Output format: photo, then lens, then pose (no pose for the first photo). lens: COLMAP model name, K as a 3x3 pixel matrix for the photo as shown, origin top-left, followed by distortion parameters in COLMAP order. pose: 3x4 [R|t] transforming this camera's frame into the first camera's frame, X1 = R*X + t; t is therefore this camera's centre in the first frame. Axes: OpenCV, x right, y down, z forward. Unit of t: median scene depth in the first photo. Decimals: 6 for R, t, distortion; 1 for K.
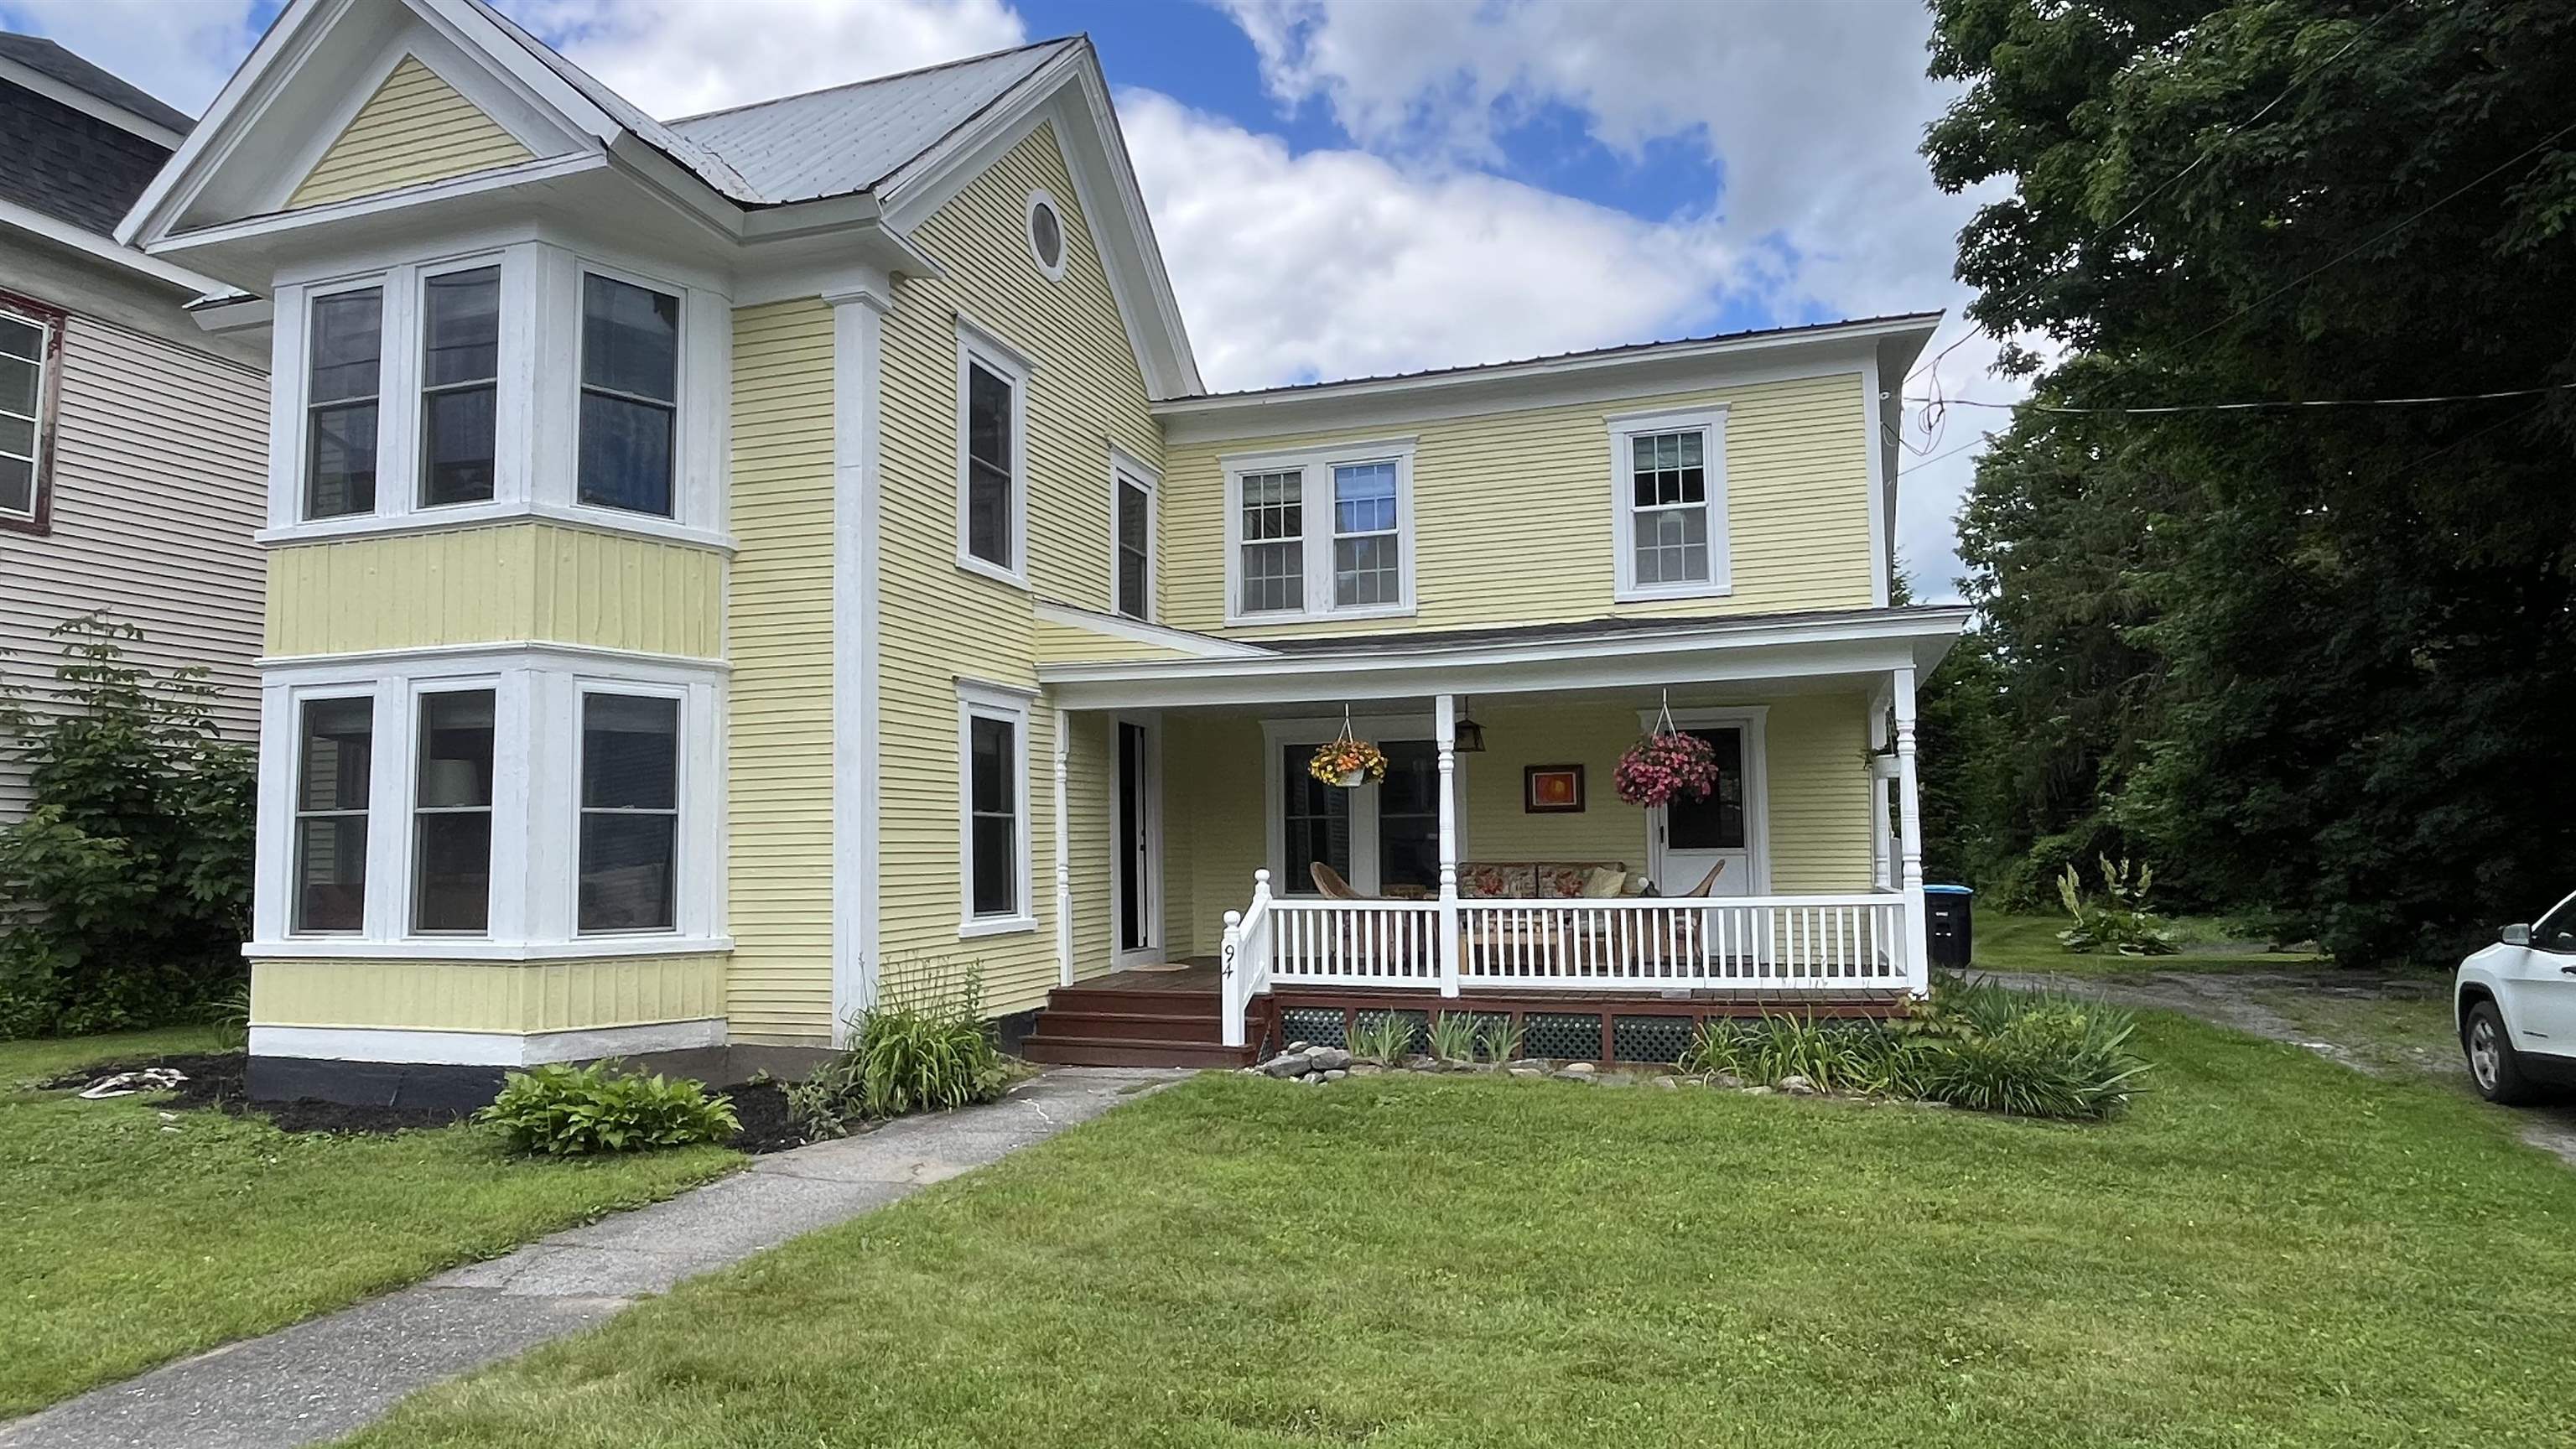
lens RADIAL K [[1438.4, 0, 1282.5], [0, 1438.4, 733.6], [0, 0, 1]] dist [-0.001118, -0.000202]
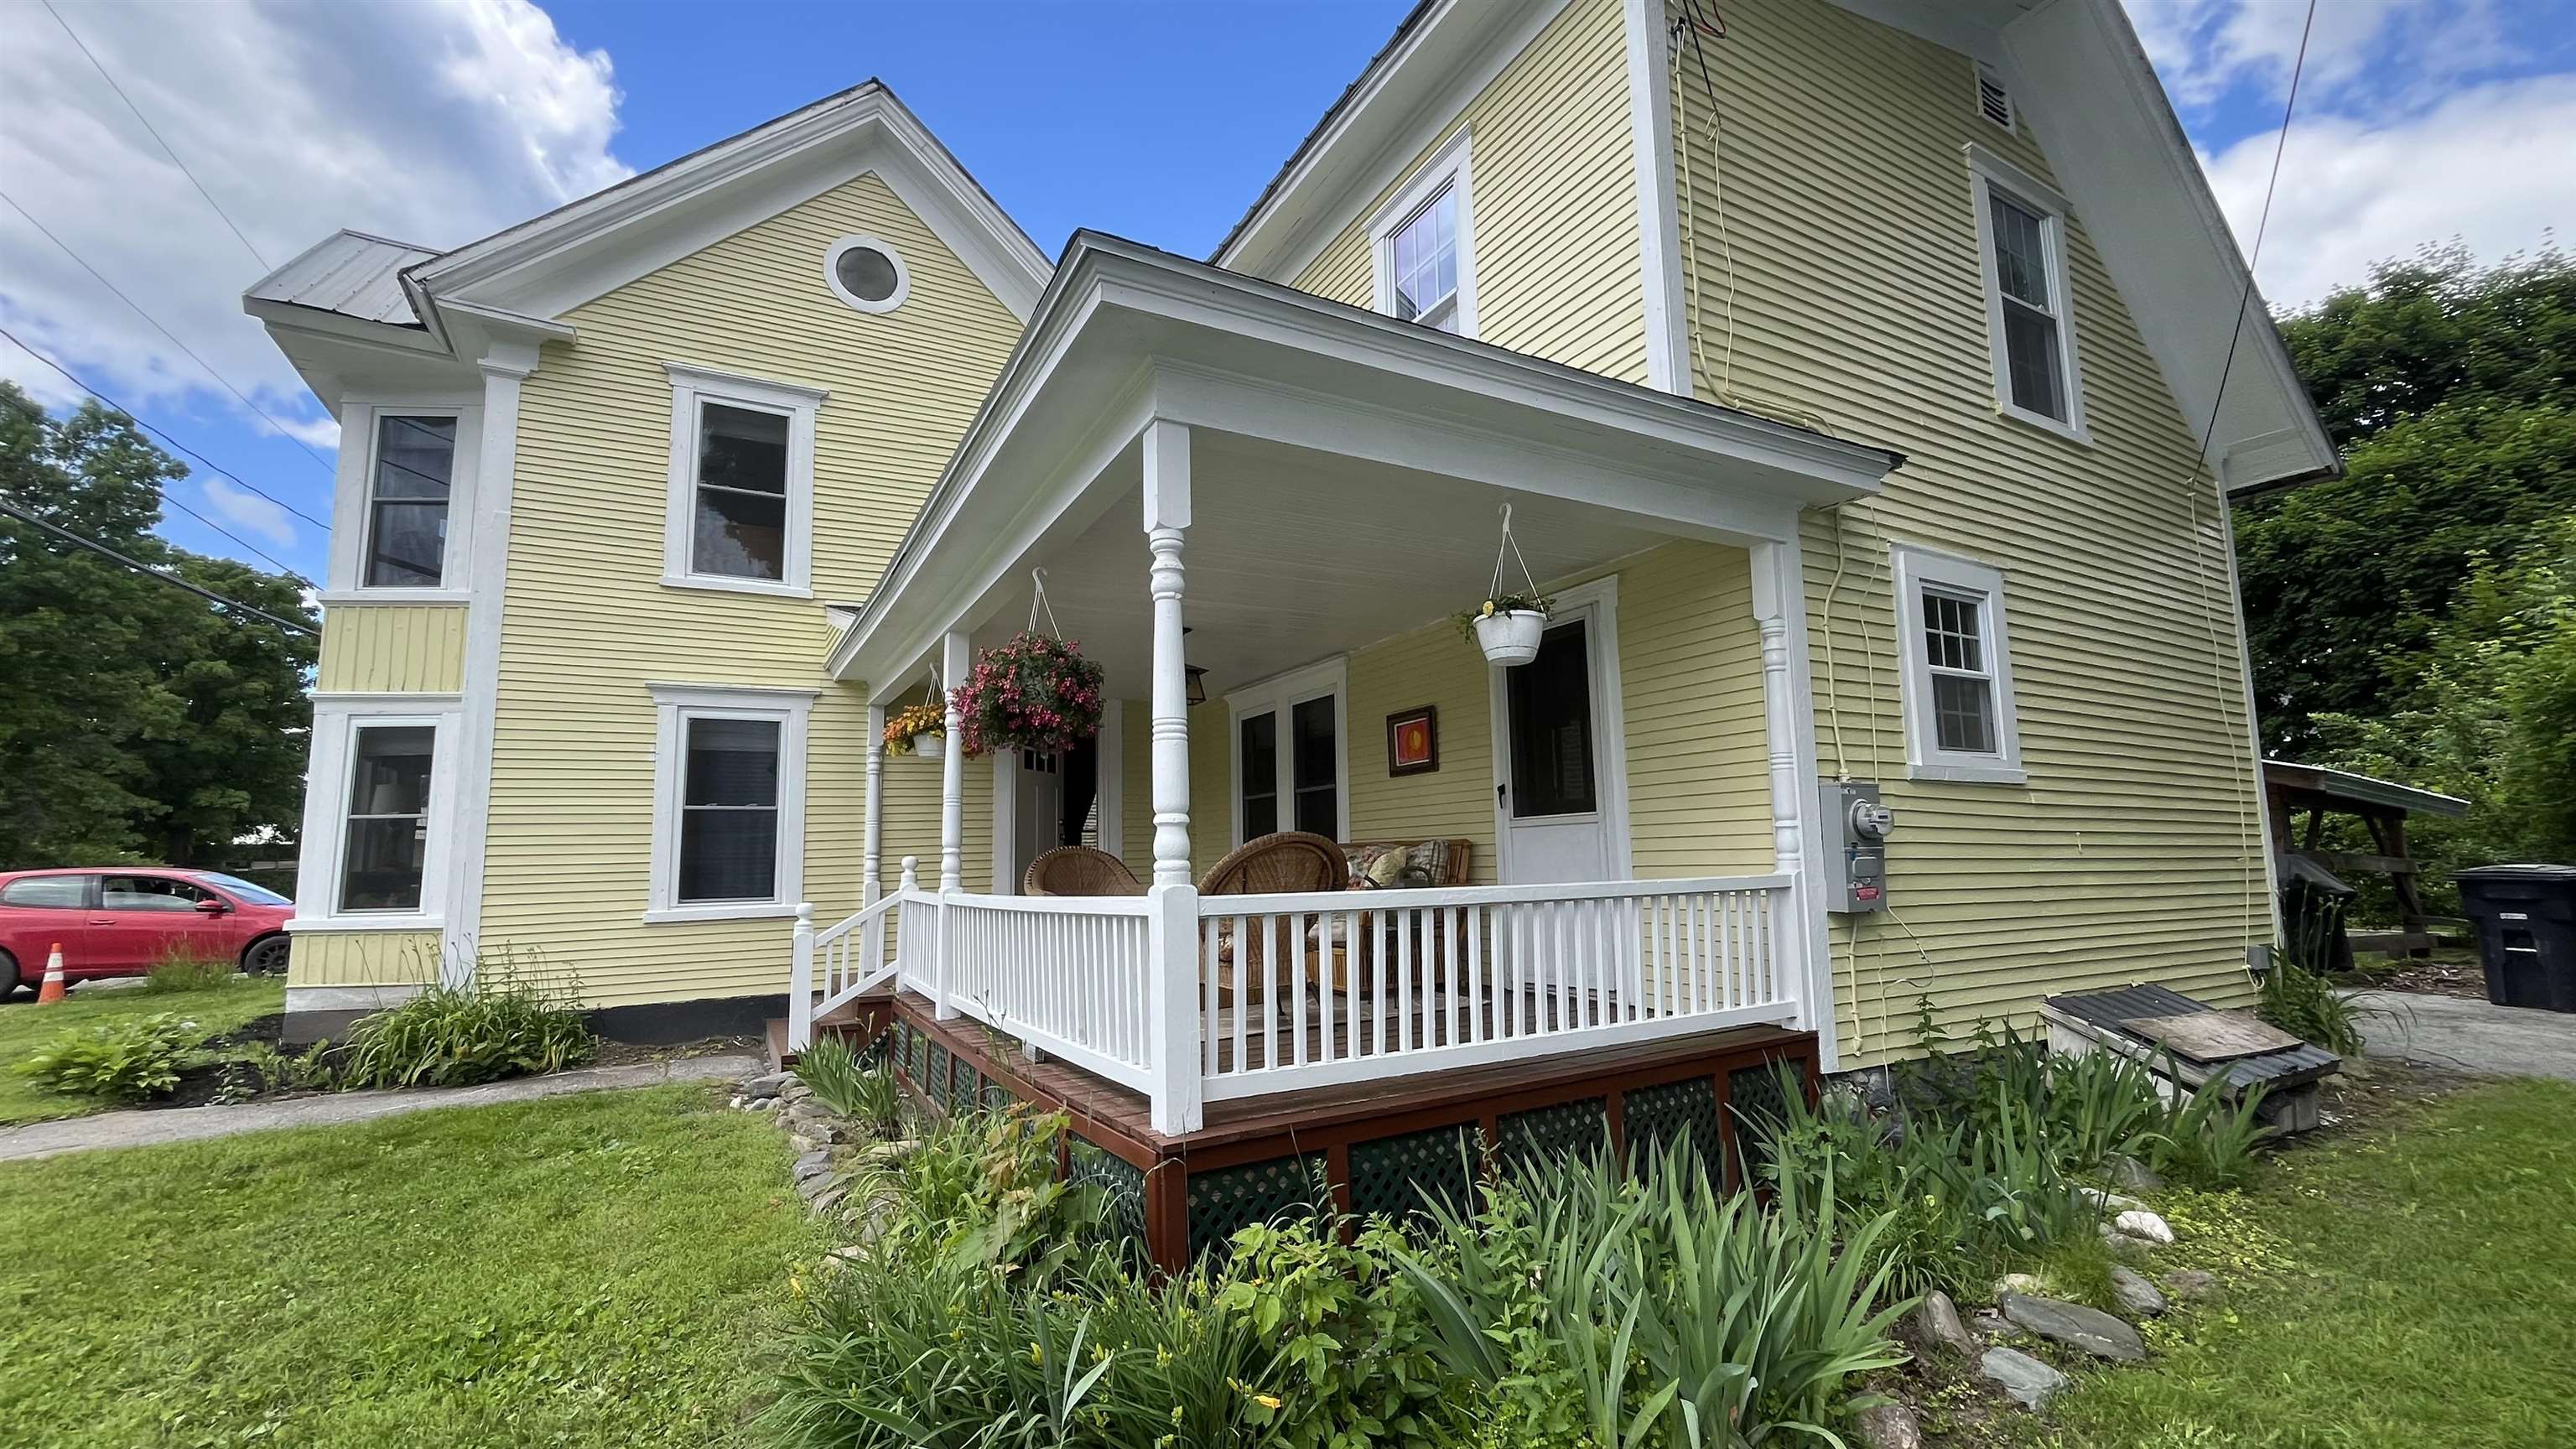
lens RADIAL K [[1054.1, 0, 1292.6], [0, 1054.1, 728.4], [0, 0, 1]] dist [-0.000594, -0.000072]
pose [[0.735605, -0.092873, -0.671014, 0.661436], [0.072447, 0.995662, -0.058385, 0.075832], [0.673526, -0.005665, 0.739142, 0.719284]]
